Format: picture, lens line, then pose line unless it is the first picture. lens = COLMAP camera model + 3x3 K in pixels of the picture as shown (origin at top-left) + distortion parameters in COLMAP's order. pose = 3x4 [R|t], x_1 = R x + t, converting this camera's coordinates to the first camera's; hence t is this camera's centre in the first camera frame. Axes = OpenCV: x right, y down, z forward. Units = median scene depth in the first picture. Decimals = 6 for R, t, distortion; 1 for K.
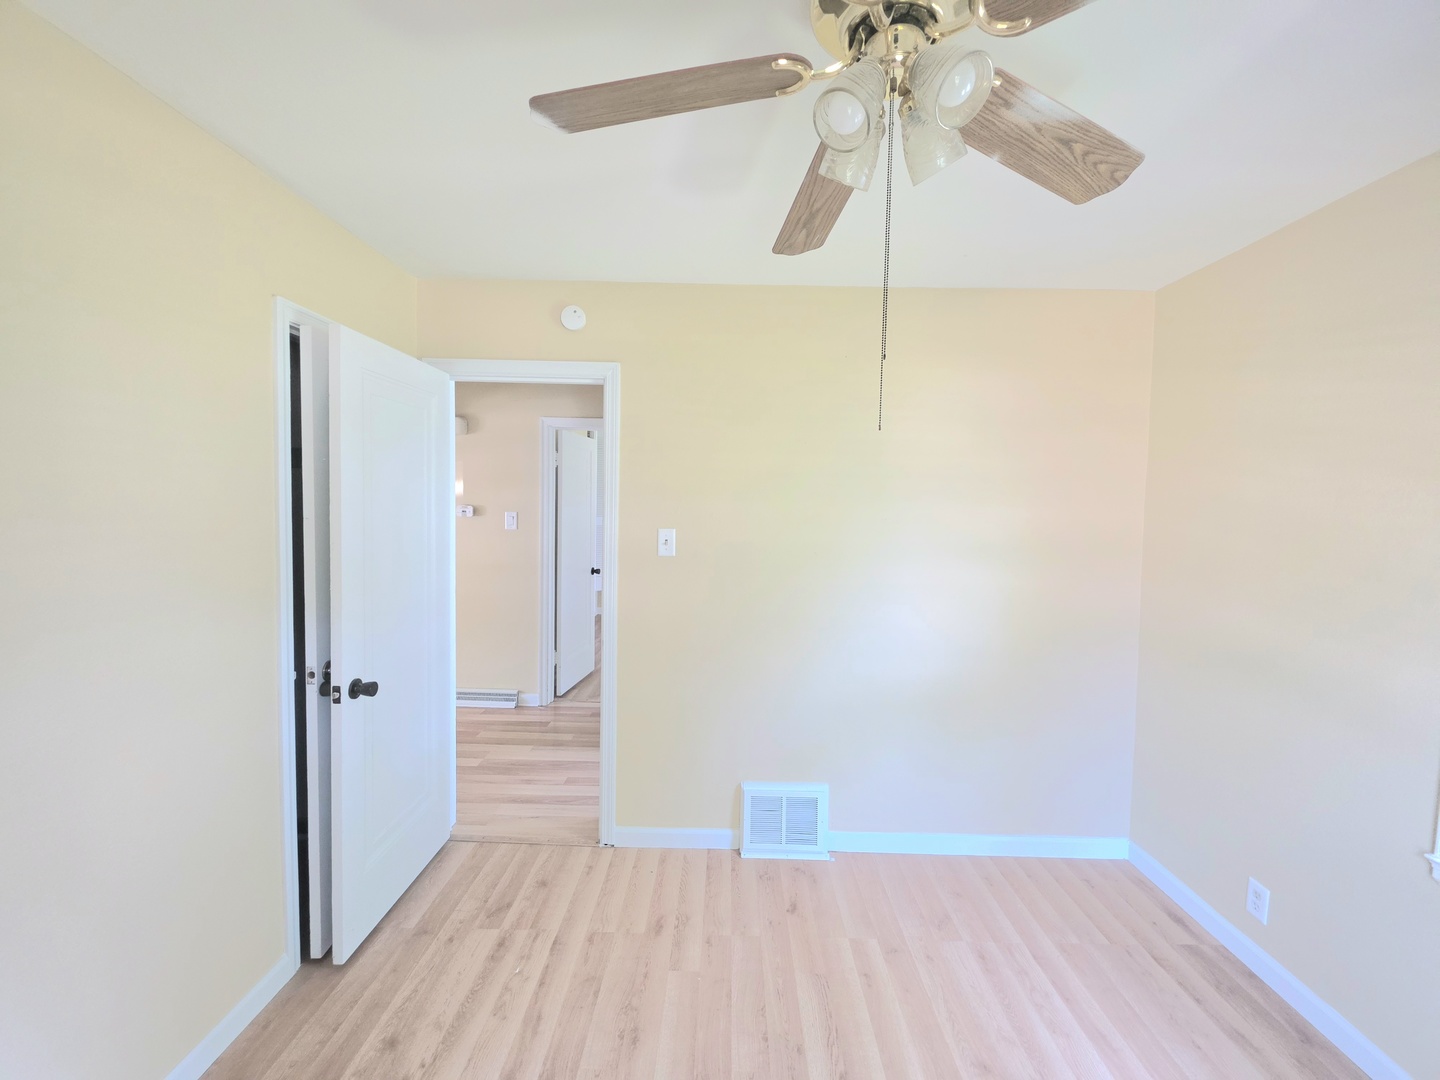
lens RADIAL K [[574.0, 0, 720.5], [0, 574.0, 531.0], [0, 0, 1]] dist [-0.000223, -0.000354]
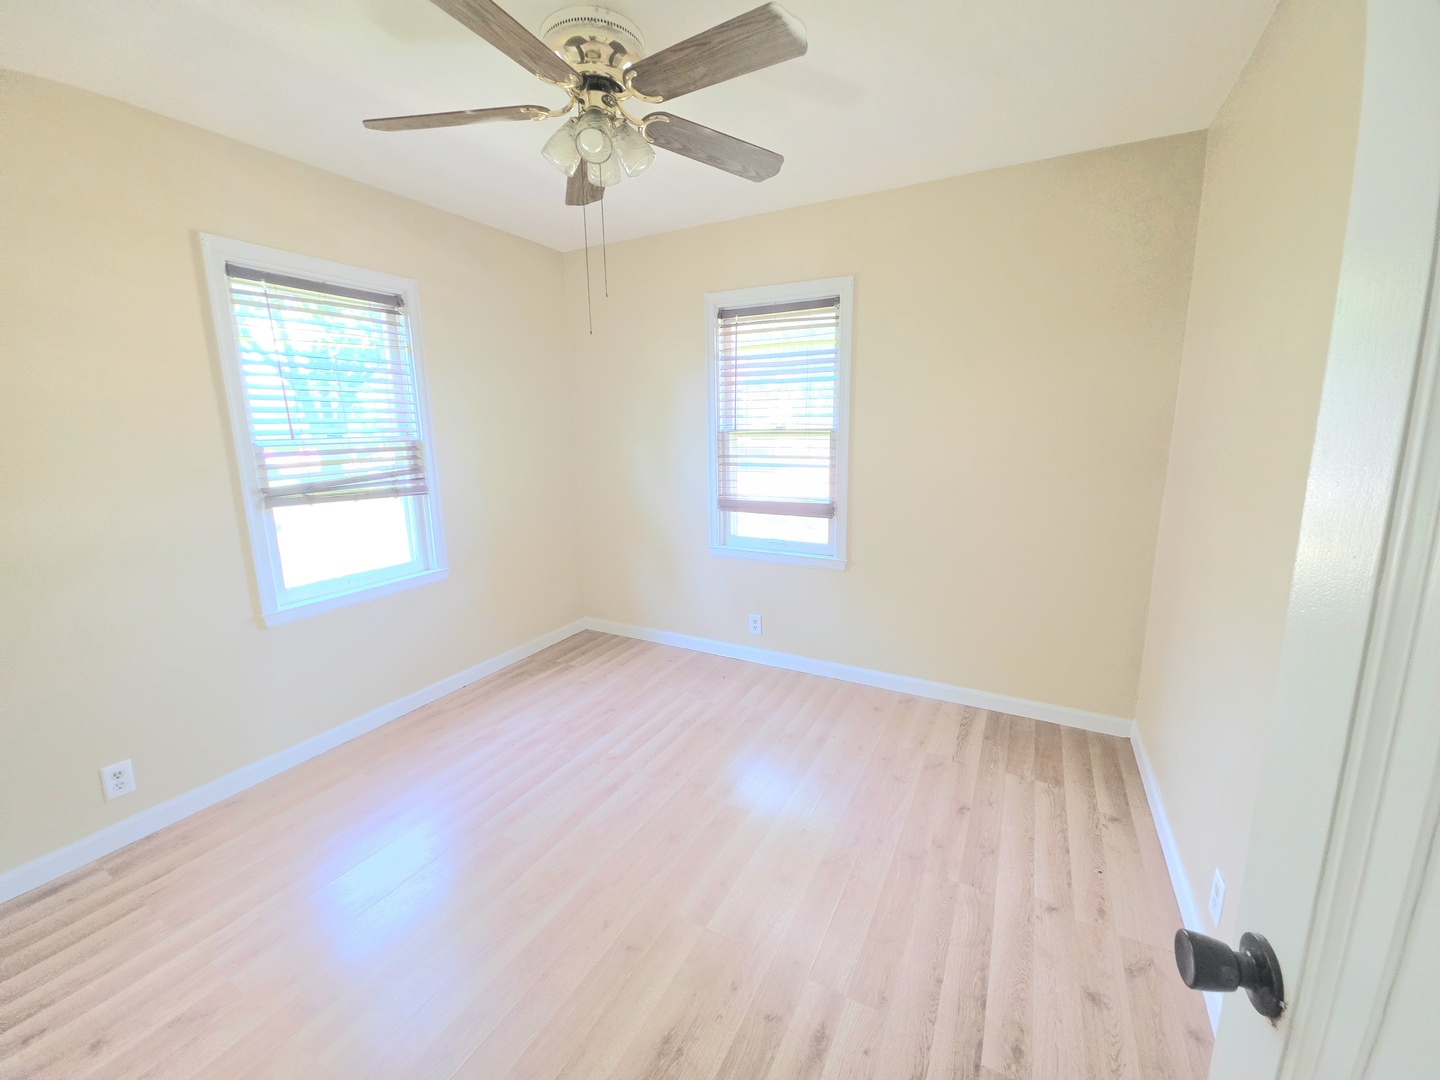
lens RADIAL K [[574.0, 0, 720.5], [0, 574.0, 531.0], [0, 0, 1]] dist [-0.000223, -0.000354]
pose [[-0.887723, -0.093454, 0.450793, -0.410258], [0.021312, 0.969788, 0.243015, -0.014431], [-0.459885, 0.225337, -0.858912, 1.188985]]
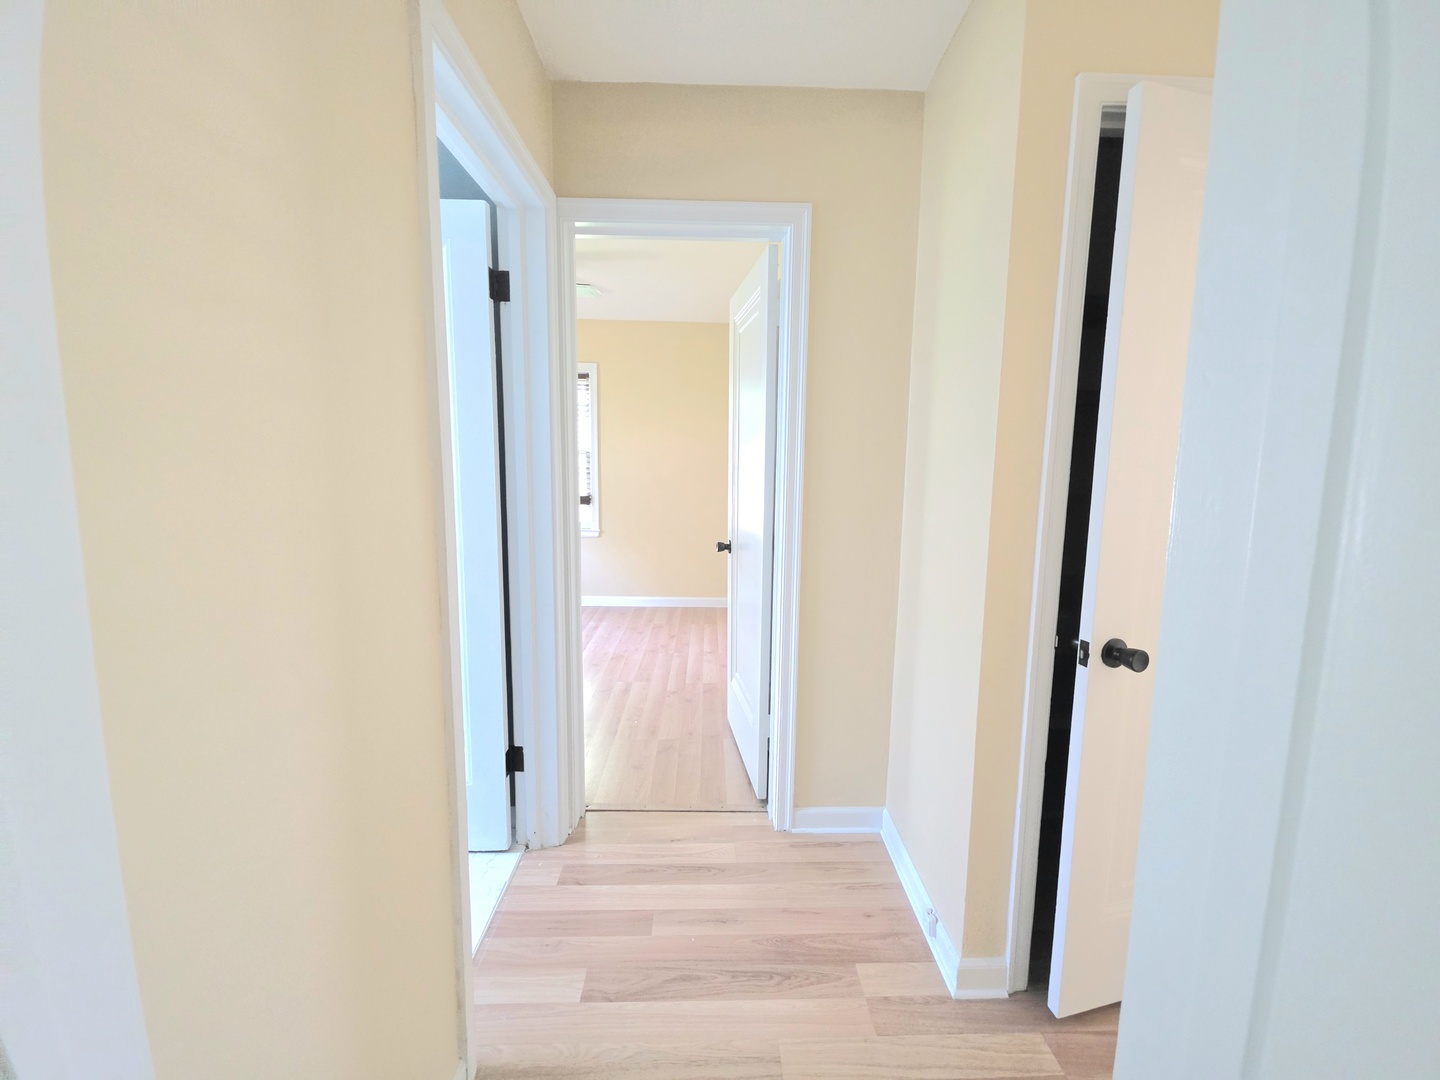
lens RADIAL K [[574.0, 0, 720.5], [0, 574.0, 531.0], [0, 0, 1]] dist [-0.000223, -0.000354]
pose [[-0.998625, -0.032223, -0.041341, -0.452537], [-0.038968, 0.983900, 0.174419, -0.018324], [0.035055, 0.175790, -0.983803, 2.204092]]
